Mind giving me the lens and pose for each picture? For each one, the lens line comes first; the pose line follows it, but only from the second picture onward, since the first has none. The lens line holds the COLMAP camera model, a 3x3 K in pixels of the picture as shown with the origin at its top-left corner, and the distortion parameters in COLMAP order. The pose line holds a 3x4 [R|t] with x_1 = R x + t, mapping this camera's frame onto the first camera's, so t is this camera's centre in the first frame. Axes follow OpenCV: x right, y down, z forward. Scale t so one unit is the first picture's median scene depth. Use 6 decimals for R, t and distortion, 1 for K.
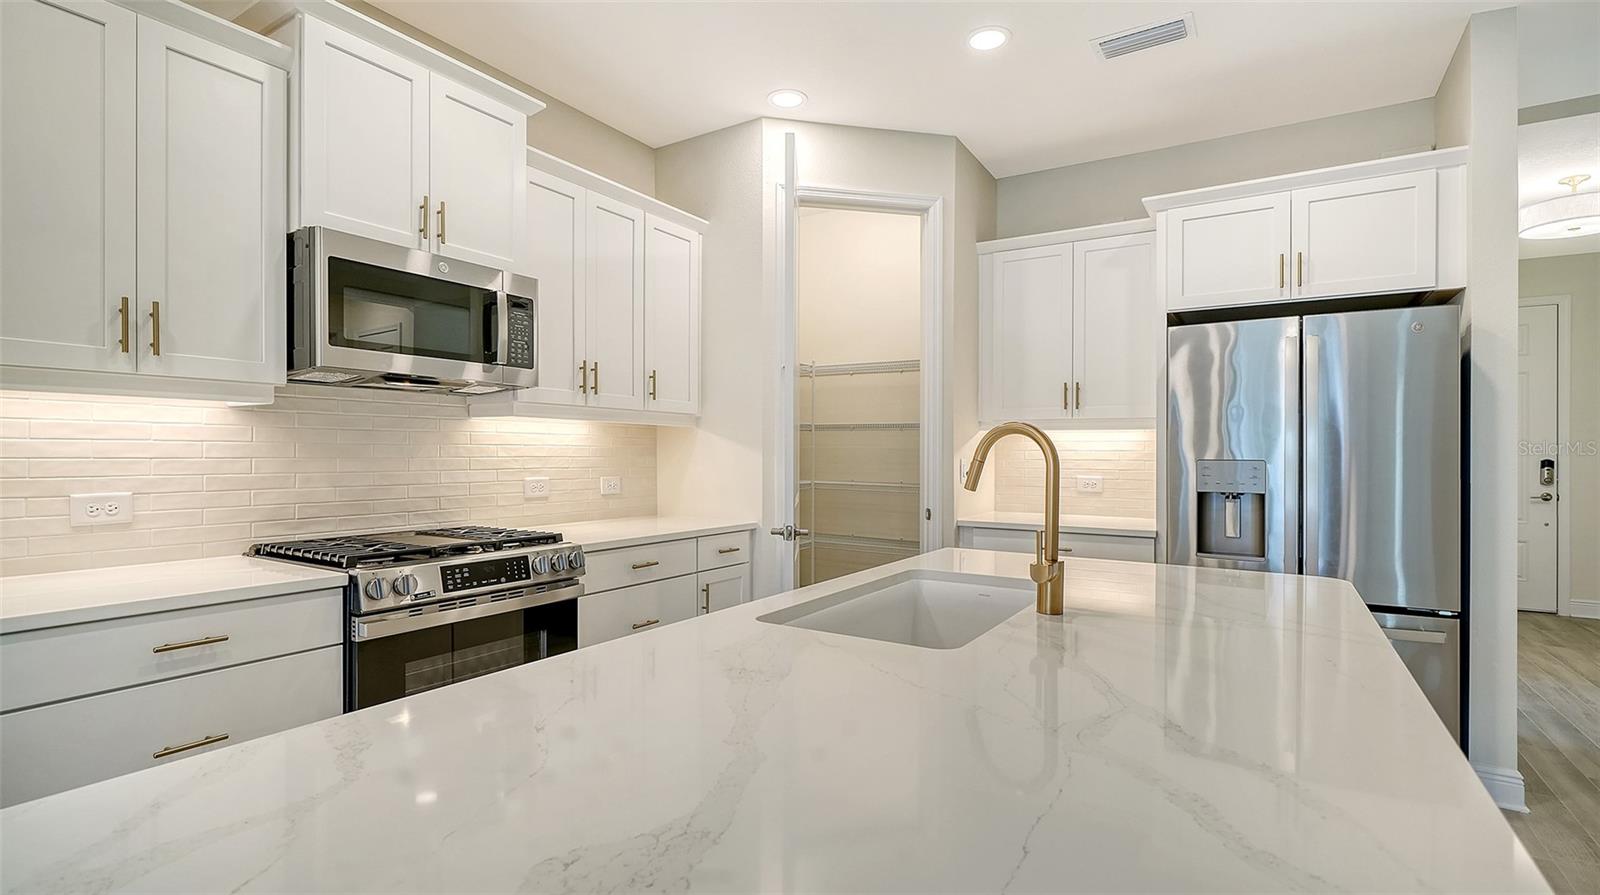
lens RADIAL K [[741.4, 0, 791.9], [0, 741.4, 462.5], [0, 0, 1]] dist [0.004811, -0.001144]
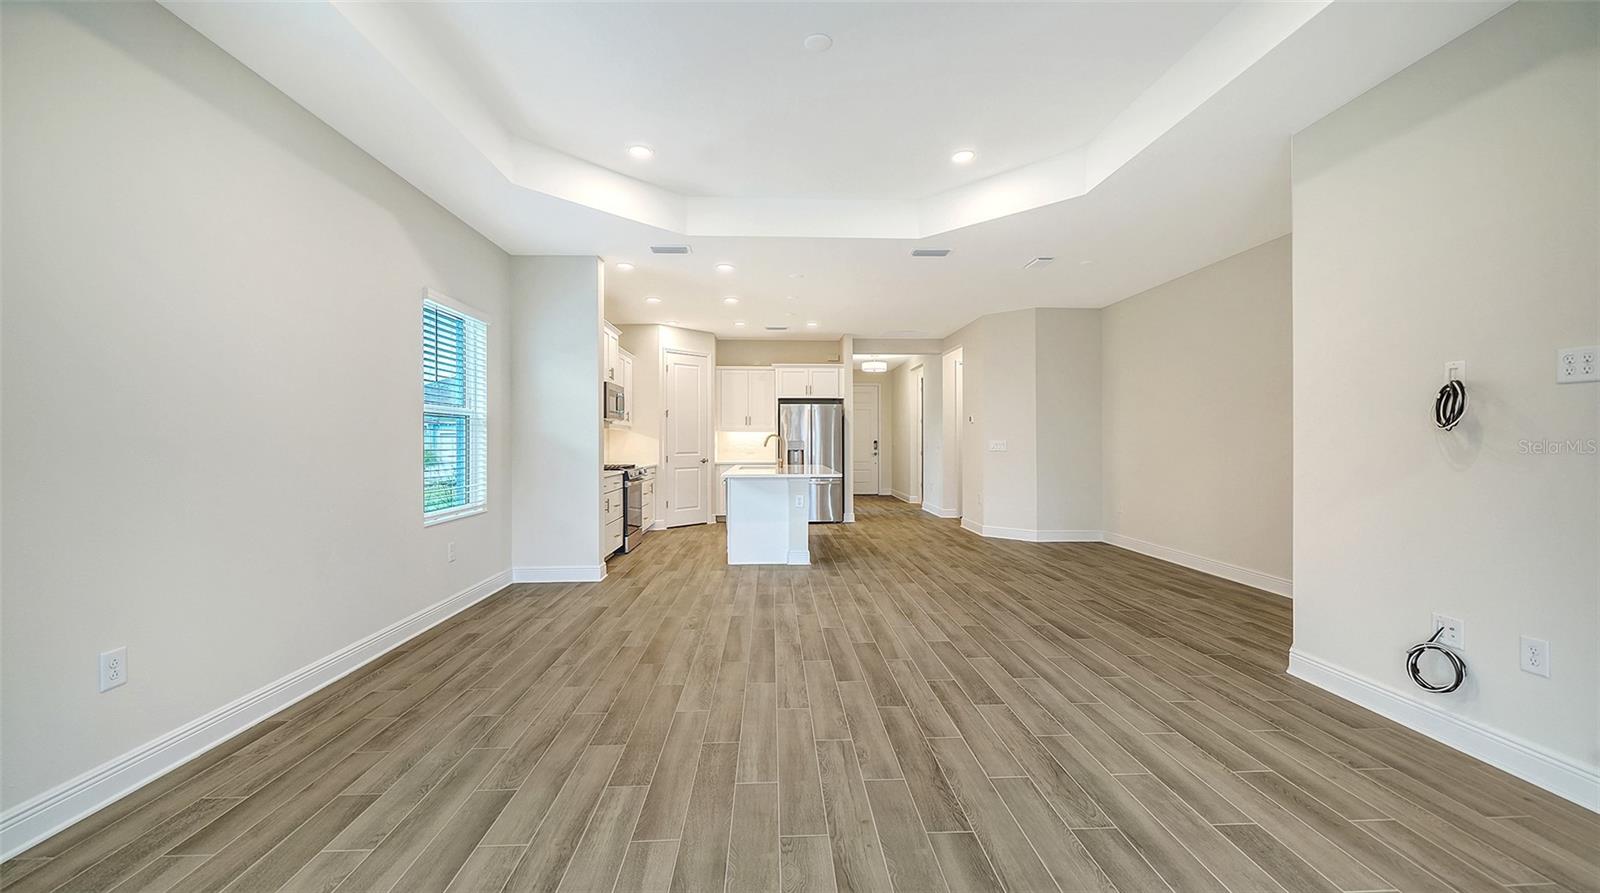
lens RADIAL K [[620.5, 0, 794.2], [0, 620.5, 450.7], [0, 0, 1]] dist [0.001375, 0.000566]
pose [[0.821637, -0.016497, 0.569772, -1.178147], [0.014095, 0.999863, 0.008625, 0.017975], [-0.569837, 0.000945, 0.821757, -1.534958]]
